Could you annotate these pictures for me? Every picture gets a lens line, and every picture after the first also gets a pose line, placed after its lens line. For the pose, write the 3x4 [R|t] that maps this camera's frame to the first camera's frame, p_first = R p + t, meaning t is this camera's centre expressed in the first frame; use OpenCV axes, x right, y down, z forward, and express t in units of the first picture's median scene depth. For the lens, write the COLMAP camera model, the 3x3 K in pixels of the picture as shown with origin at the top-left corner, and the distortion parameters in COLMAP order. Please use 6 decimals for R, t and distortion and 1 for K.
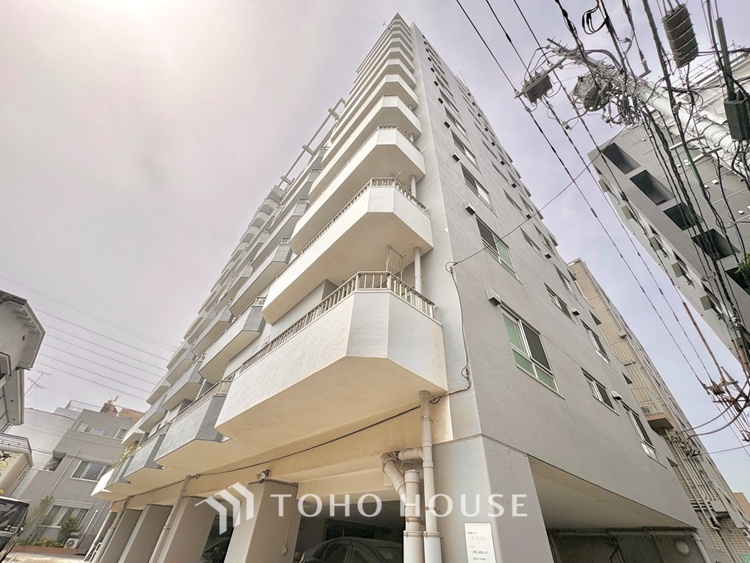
lens RADIAL K [[299.8, 0, 375.0], [0, 299.8, 281.5], [0, 0, 1]] dist [0.000579, -0.000124]
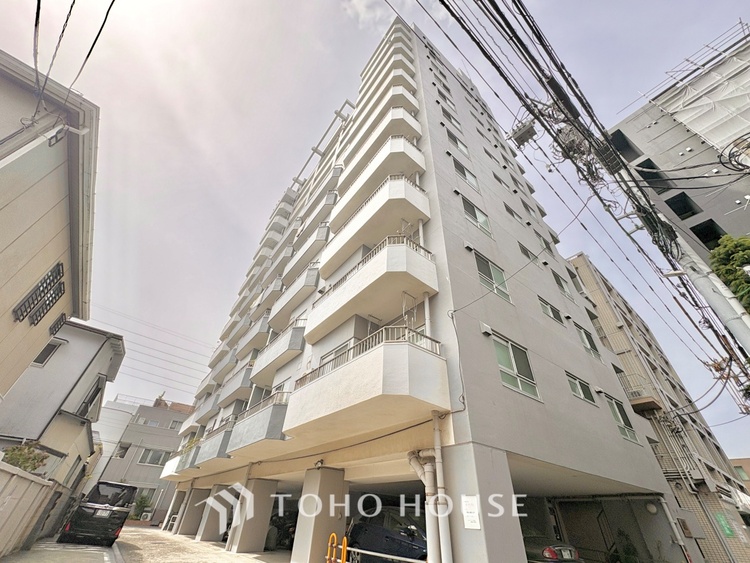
lens RADIAL K [[300.2, 0, 375.0], [0, 300.2, 281.5], [0, 0, 1]] dist [0.000344, 0.000176]
pose [[0.997454, -0.055379, -0.044936, -0.013954], [0.058082, 0.996429, 0.061280, -0.190722], [0.041382, -0.063734, 0.997109, -0.225701]]
